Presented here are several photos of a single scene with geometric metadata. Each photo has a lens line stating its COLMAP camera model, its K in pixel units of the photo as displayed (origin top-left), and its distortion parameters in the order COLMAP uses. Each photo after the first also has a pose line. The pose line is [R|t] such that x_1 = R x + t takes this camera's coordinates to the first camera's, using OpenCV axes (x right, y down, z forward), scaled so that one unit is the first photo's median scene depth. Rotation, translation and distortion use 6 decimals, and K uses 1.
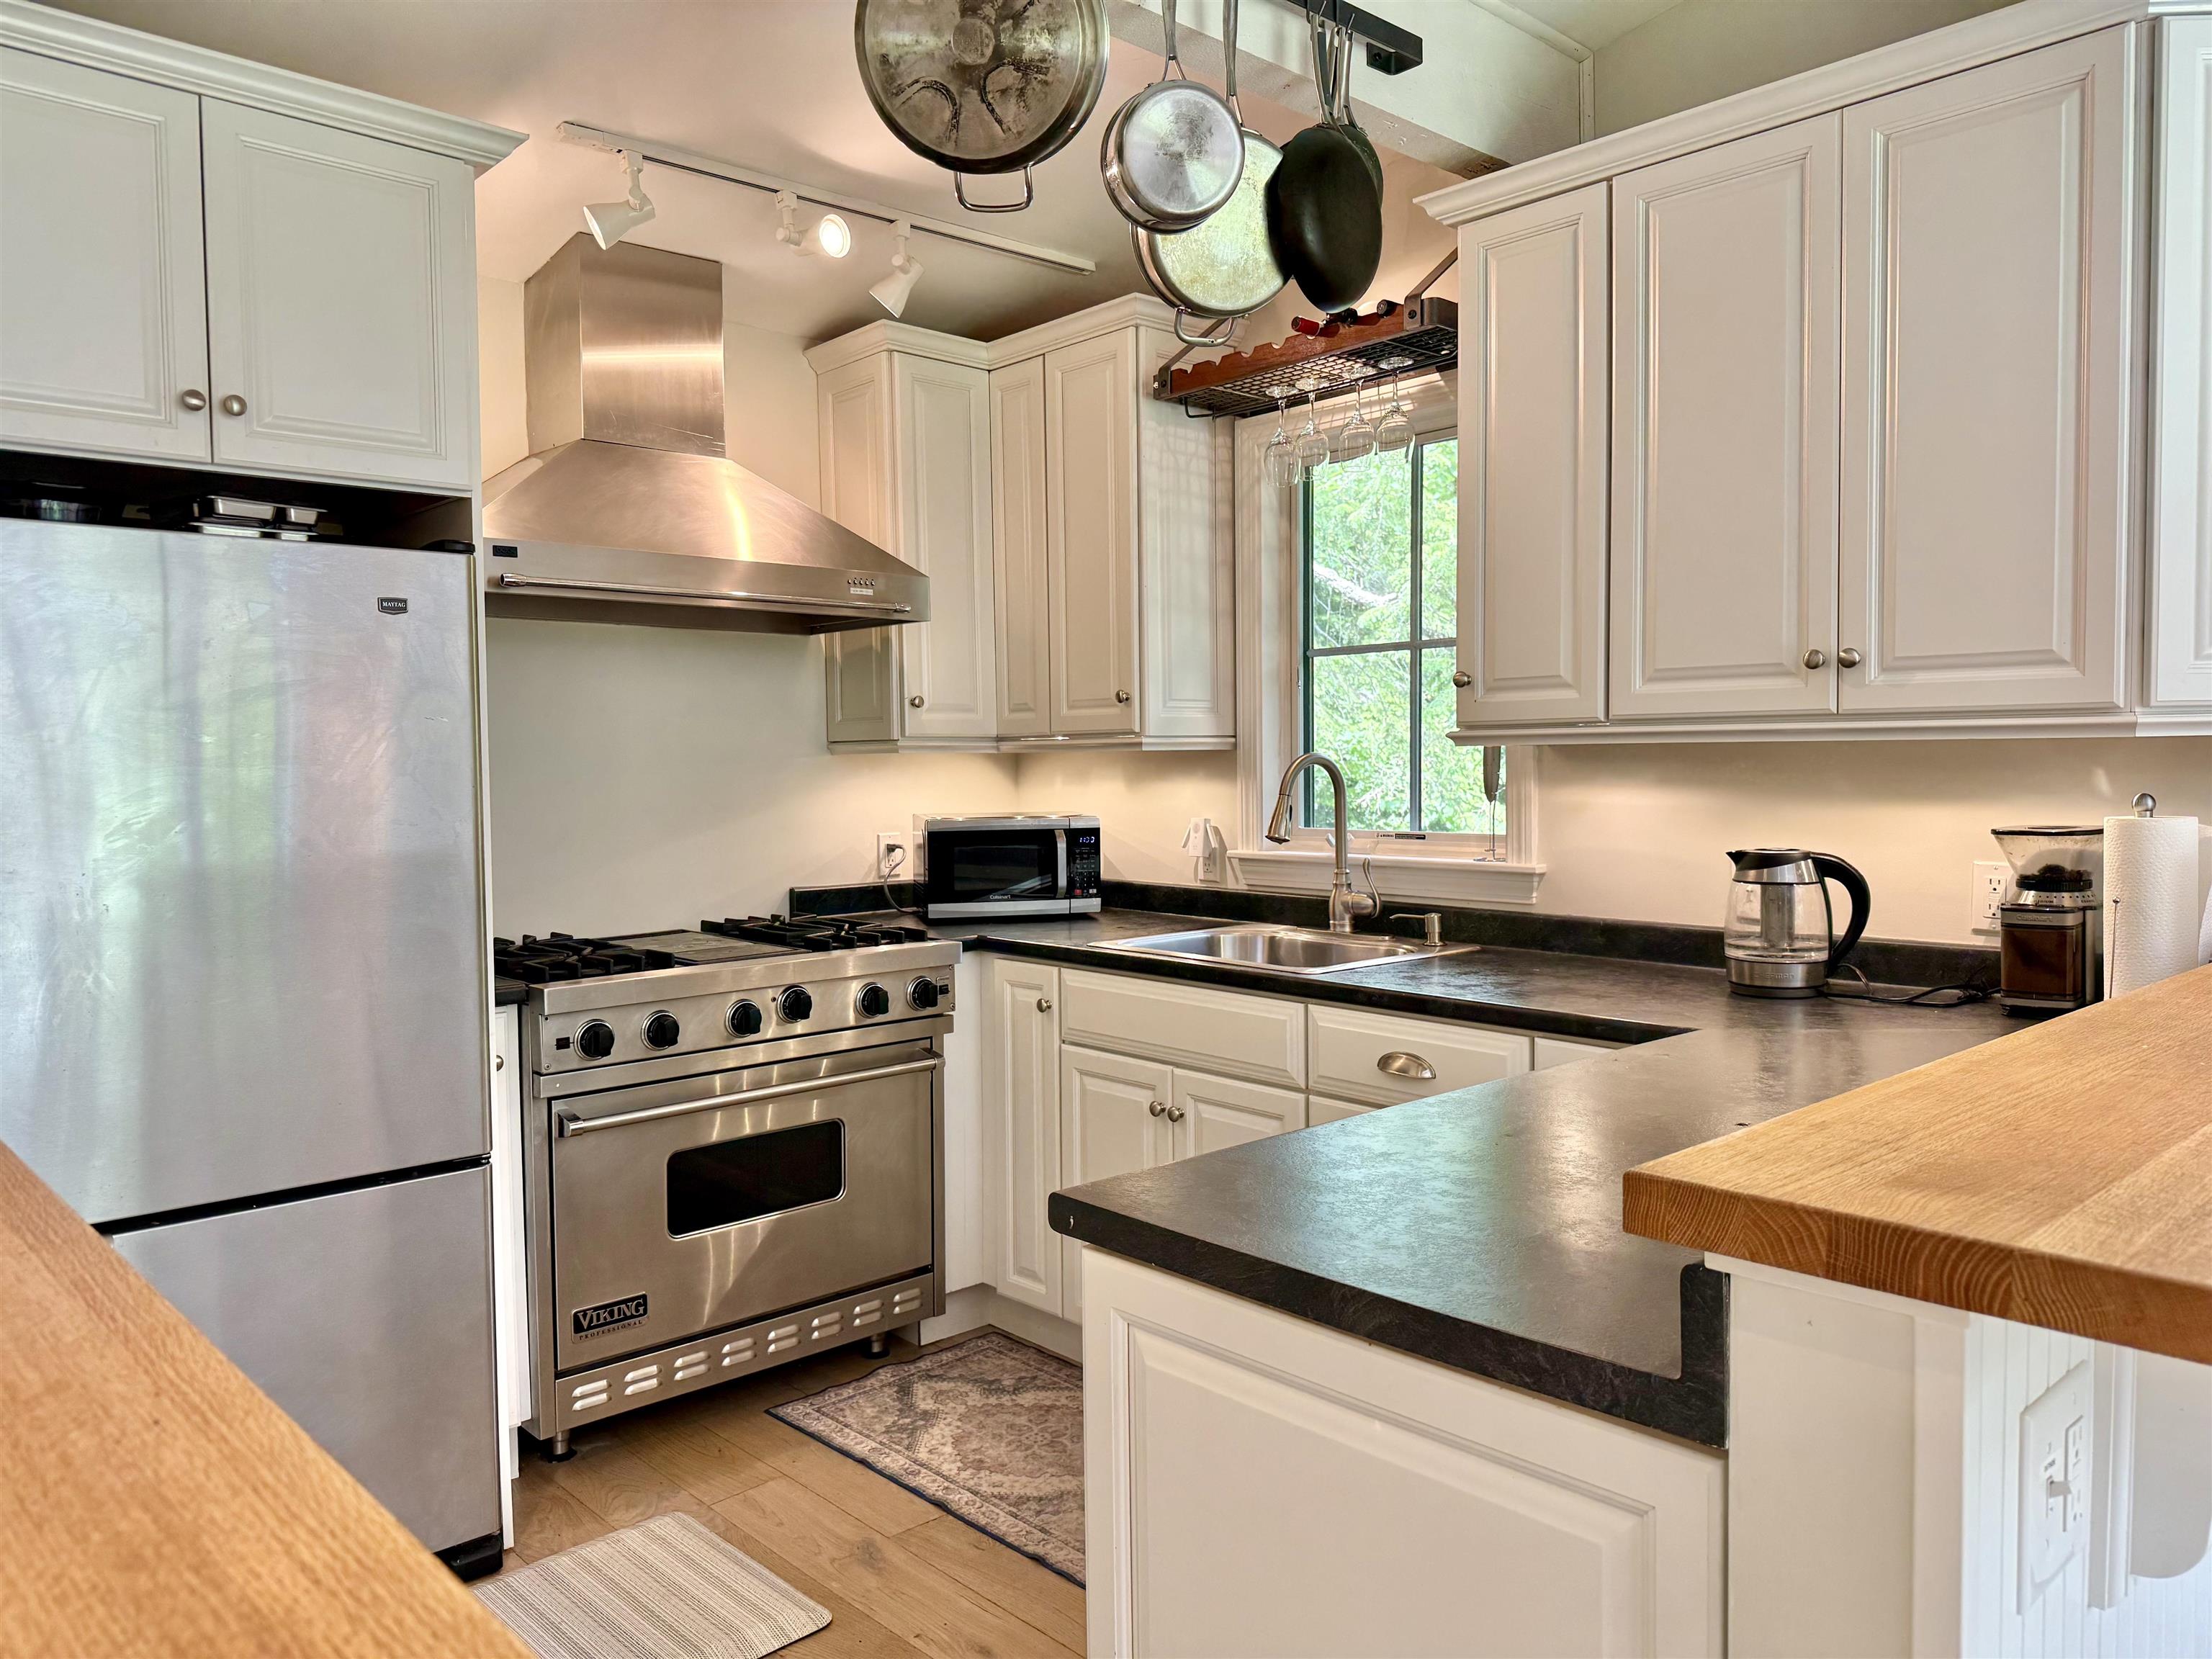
lens RADIAL K [[1565.0, 0, 1111.6], [0, 1565.0, 829.5], [0, 0, 1]] dist [0.034206, -0.003138]
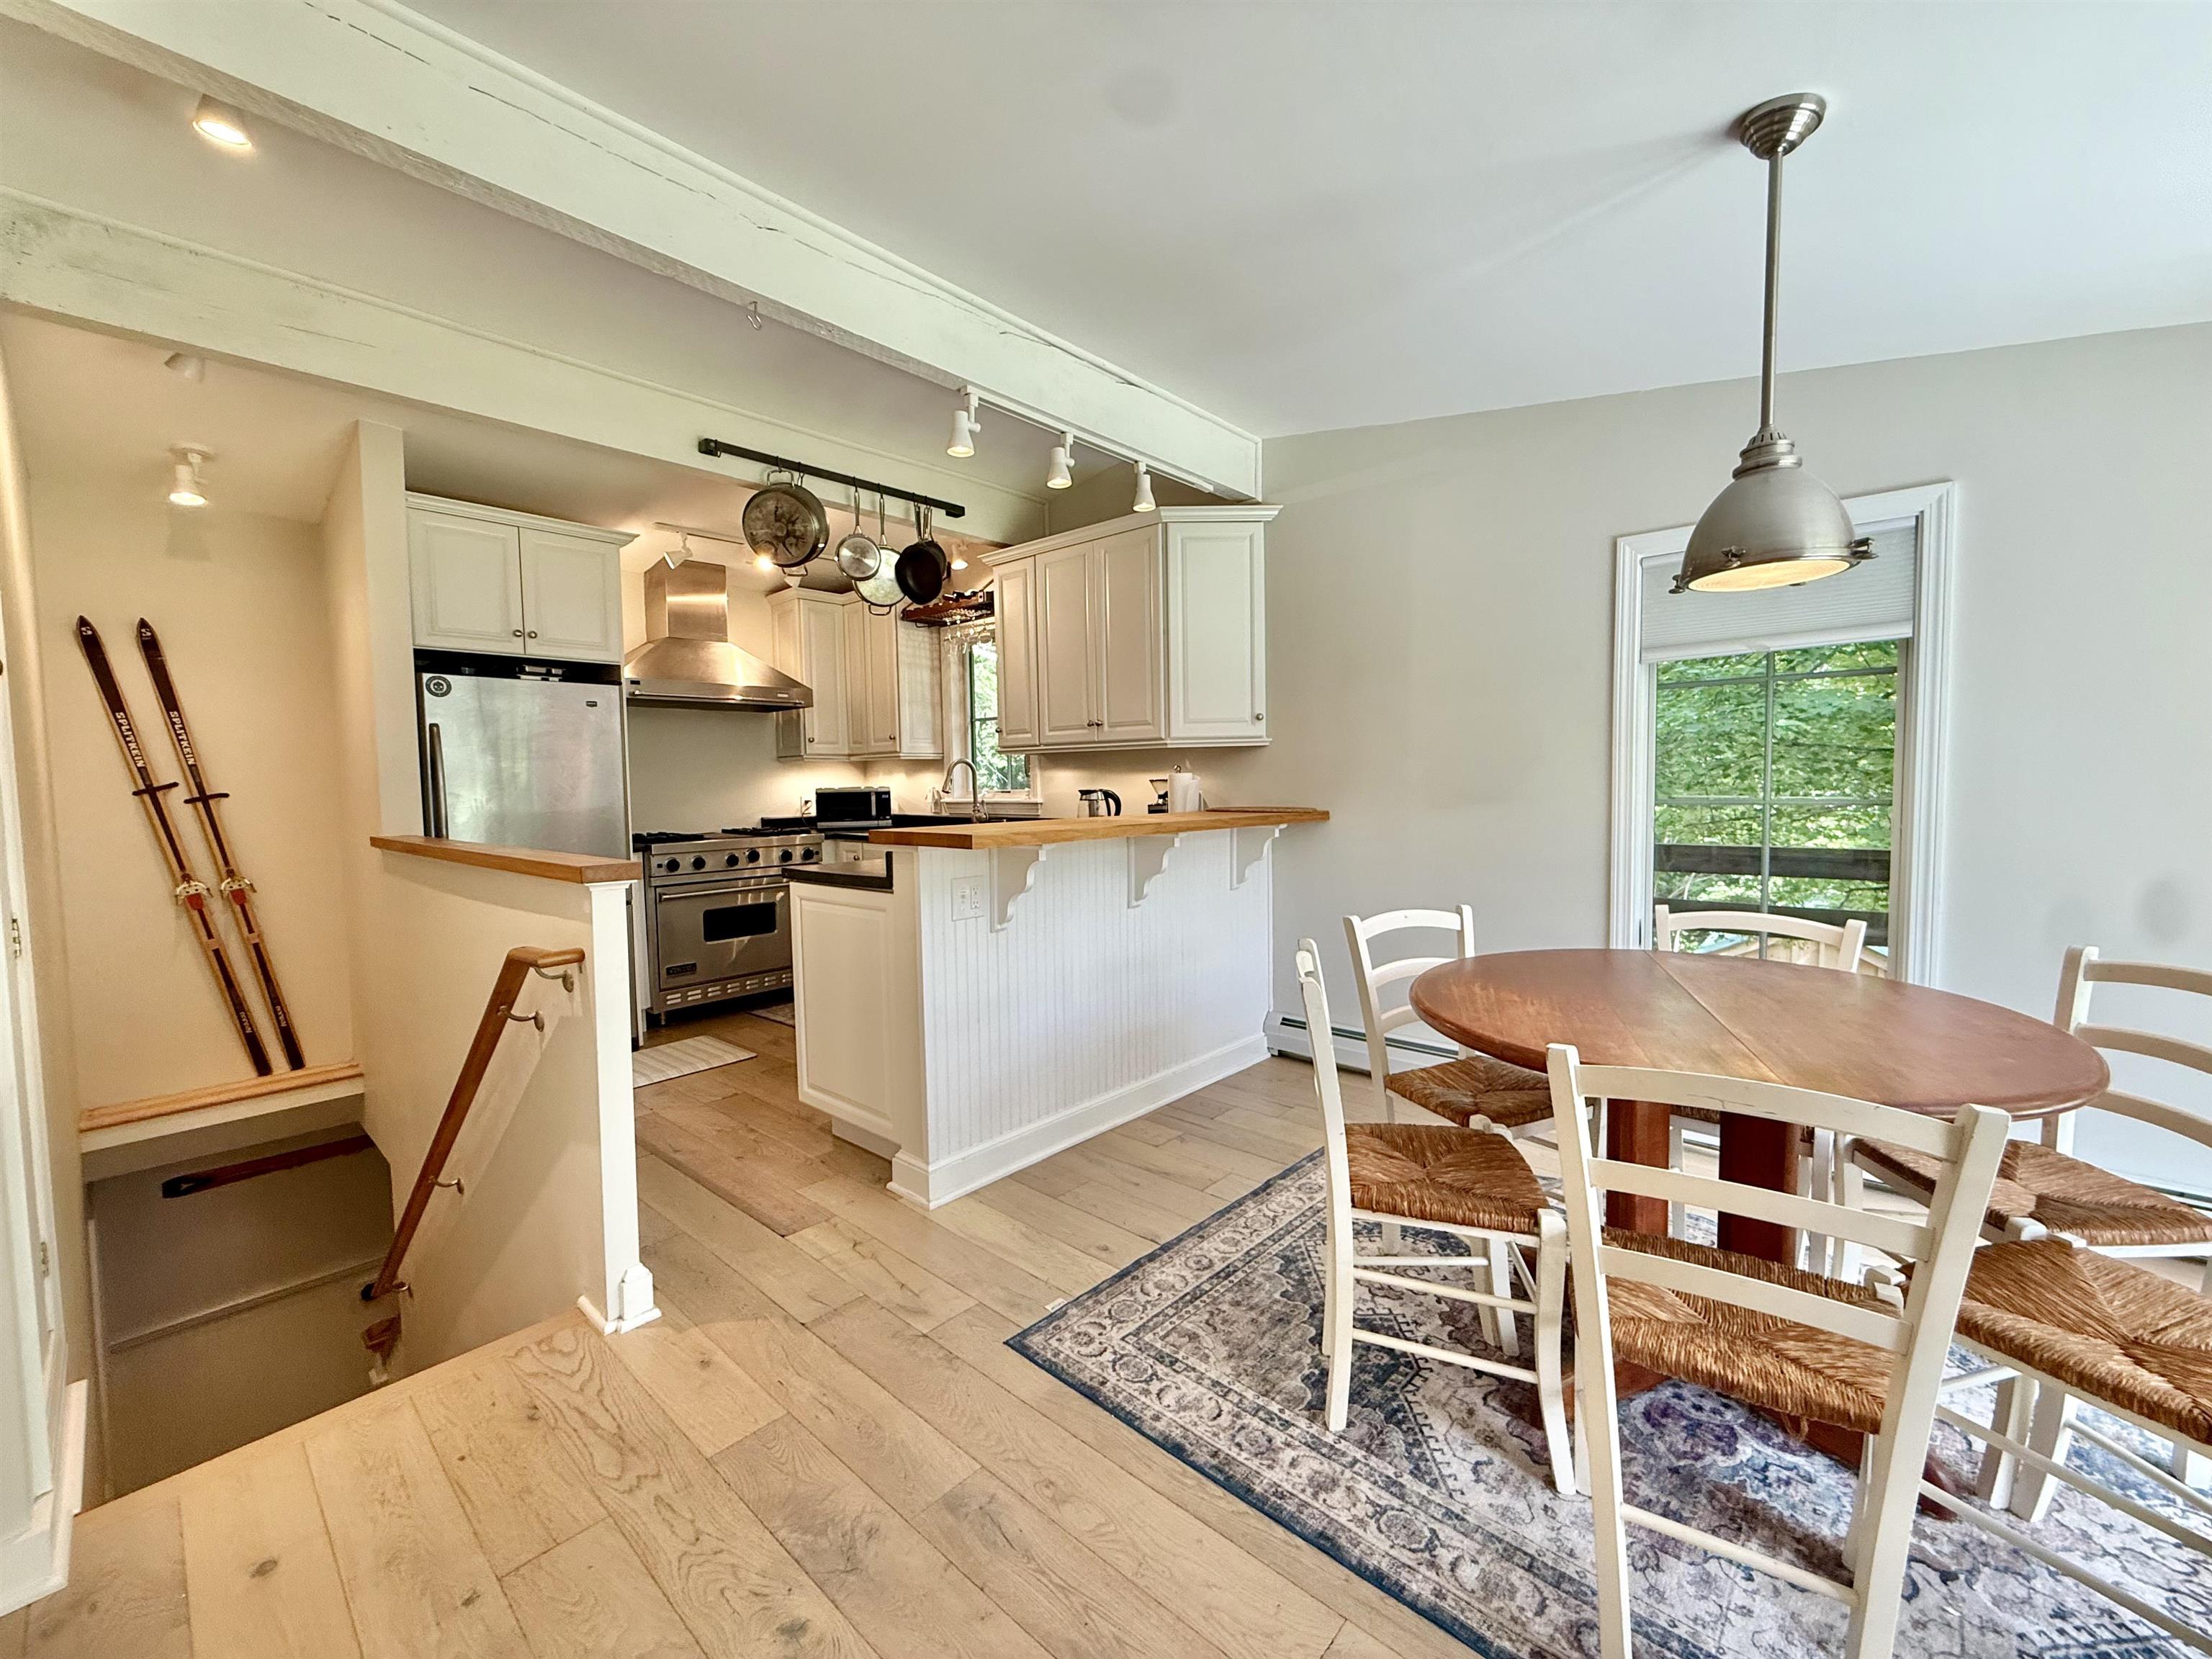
lens RADIAL K [[890.3, 0, 1096.7], [0, 890.3, 832.3], [0, 0, 1]] dist [0.000026, 0.000065]
pose [[0.995887, -0.013124, 0.089653, 0.234117], [0.011902, 0.999829, 0.014147, 0.057803], [-0.089824, -0.013022, 0.995873, -0.526049]]
